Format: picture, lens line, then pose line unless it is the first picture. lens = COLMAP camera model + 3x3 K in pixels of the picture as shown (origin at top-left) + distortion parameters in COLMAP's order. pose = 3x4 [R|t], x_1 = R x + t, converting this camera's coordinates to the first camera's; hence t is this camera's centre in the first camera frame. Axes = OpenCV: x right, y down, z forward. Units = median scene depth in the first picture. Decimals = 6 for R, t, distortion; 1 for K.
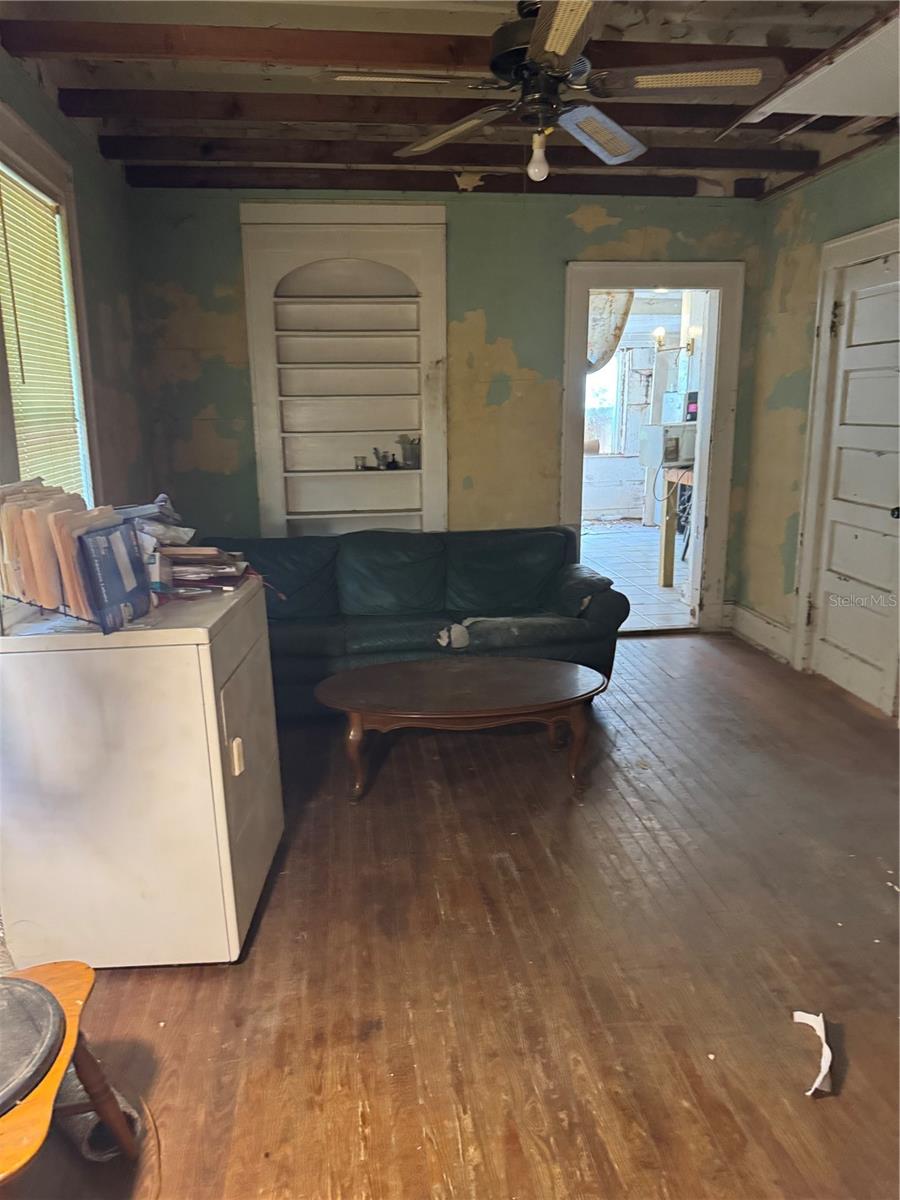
lens RADIAL K [[841.3, 0, 446.5], [0, 841.3, 603.9], [0, 0, 1]] dist [0.051537, -0.049756]
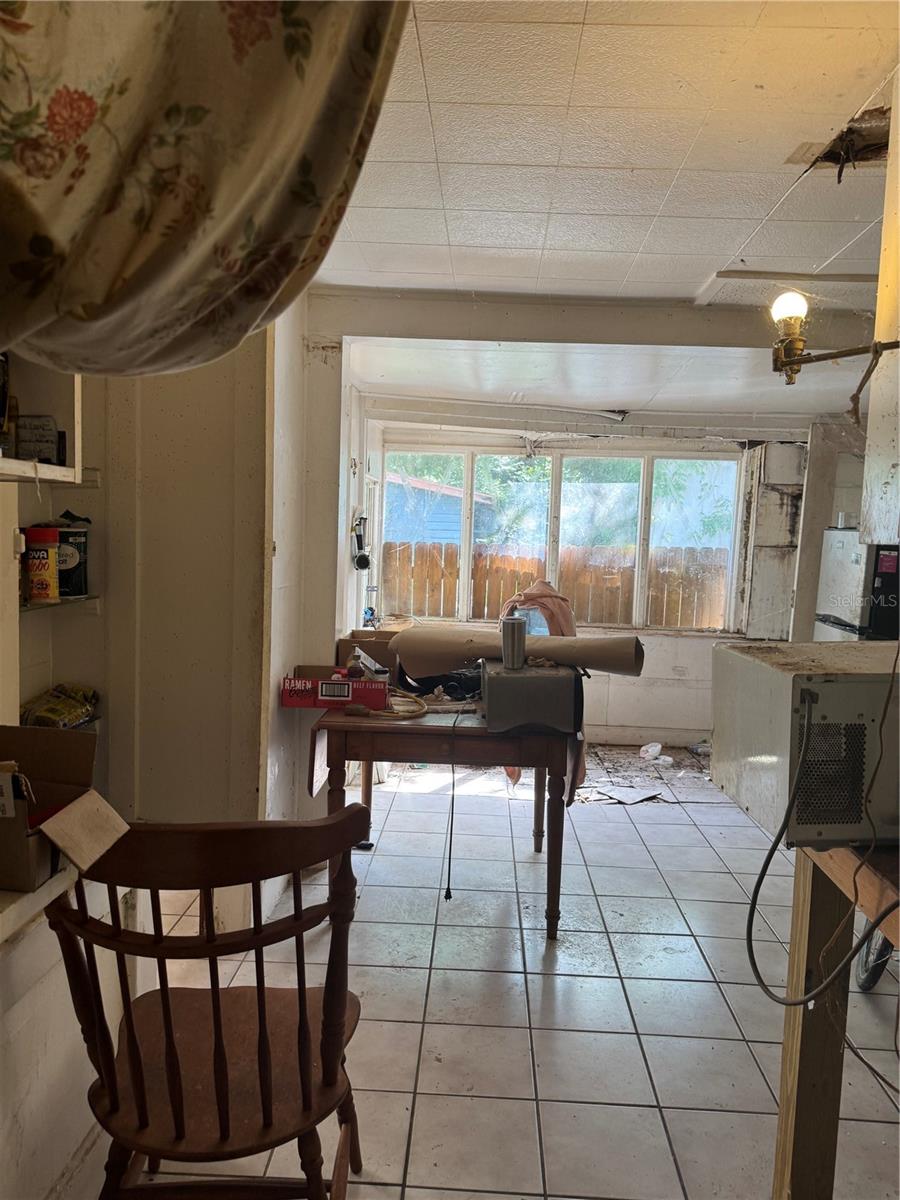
lens RADIAL K [[841.3, 0, 452.0], [0, 841.3, 595.8], [0, 0, 1]] dist [0.051537, -0.049756]
pose [[0.982232, 0.075534, -0.171799, 0.124608], [-0.098681, 0.986531, -0.130452, -0.119916], [0.159632, 0.145087, 0.976457, 0.464586]]
